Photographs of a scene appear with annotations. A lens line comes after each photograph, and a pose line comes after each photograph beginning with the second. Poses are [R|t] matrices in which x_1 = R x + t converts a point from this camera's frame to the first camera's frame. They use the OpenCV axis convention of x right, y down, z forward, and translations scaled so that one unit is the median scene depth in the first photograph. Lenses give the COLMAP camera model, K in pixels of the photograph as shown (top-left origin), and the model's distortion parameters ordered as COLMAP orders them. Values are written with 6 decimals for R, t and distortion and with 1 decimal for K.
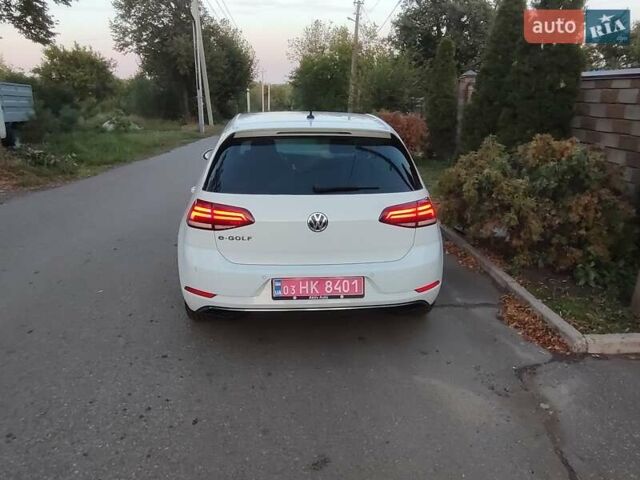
lens RADIAL K [[463.8, 0, 323.6], [0, 463.8, 239.4], [0, 0, 1]] dist [-0.026663, 0.010360]
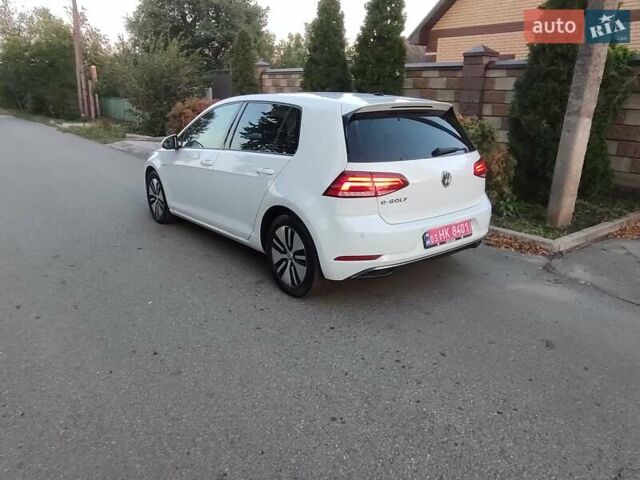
lens RADIAL K [[463.8, 0, 321.1], [0, 463.8, 241.8], [0, 0, 1]] dist [-0.026663, 0.010360]
pose [[0.833634, -0.169766, 0.525579, -0.932285], [0.158707, 0.985086, 0.066461, -0.008154], [-0.529024, 0.028009, 0.848145, 0.142655]]
